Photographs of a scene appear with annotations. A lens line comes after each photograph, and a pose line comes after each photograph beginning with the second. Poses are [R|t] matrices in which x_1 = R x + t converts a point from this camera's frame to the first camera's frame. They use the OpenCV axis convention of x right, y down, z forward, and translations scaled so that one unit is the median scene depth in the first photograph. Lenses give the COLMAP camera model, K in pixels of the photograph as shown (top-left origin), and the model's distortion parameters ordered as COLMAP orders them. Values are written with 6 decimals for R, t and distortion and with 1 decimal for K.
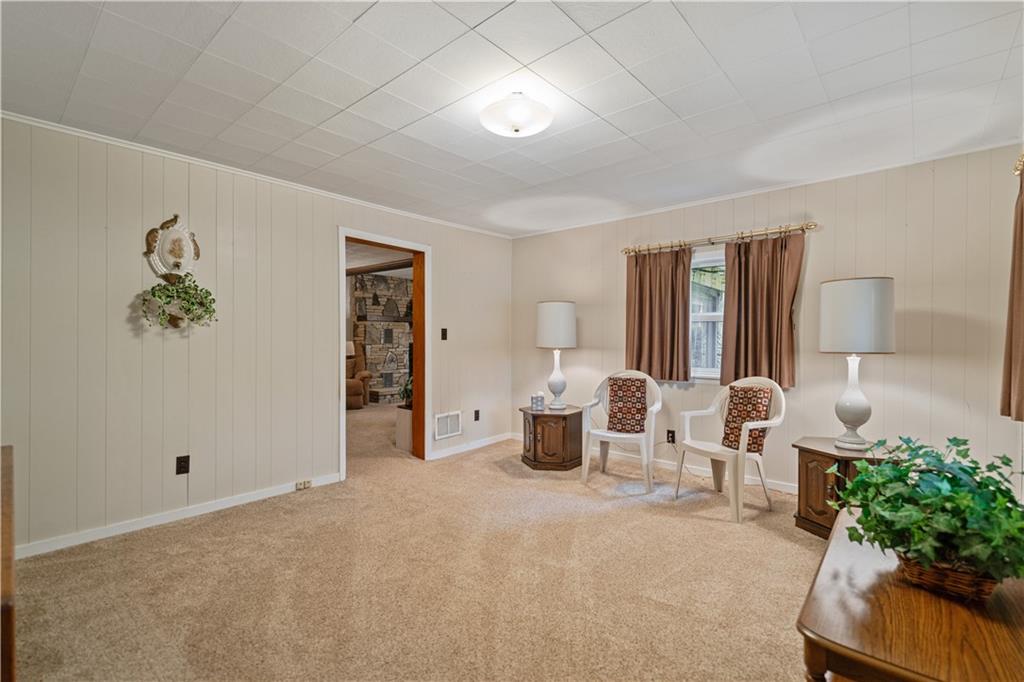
lens RADIAL K [[449.7, 0, 514.4], [0, 449.7, 339.3], [0, 0, 1]] dist [-0.002743, 0.001300]
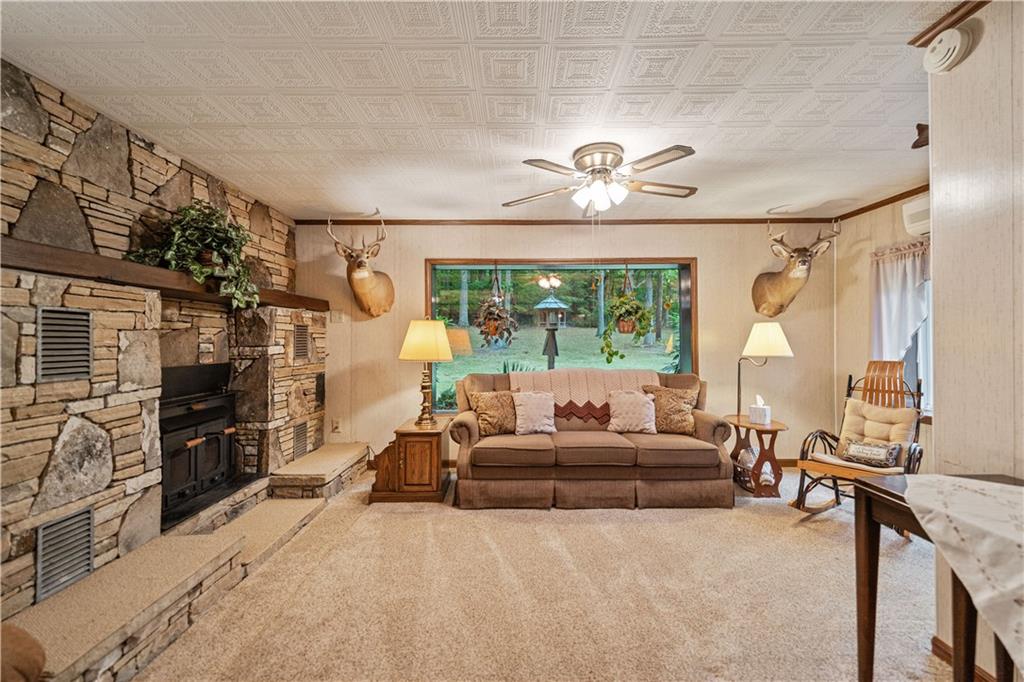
lens RADIAL K [[438.5, 0, 524.9], [0, 438.5, 338.0], [0, 0, 1]] dist [0.002995, -0.000869]
pose [[0.760606, -0.008405, 0.649159, -0.247254], [0.012959, 0.999914, -0.002238, -0.006677], [-0.649084, 0.010114, 0.760650, 0.691503]]
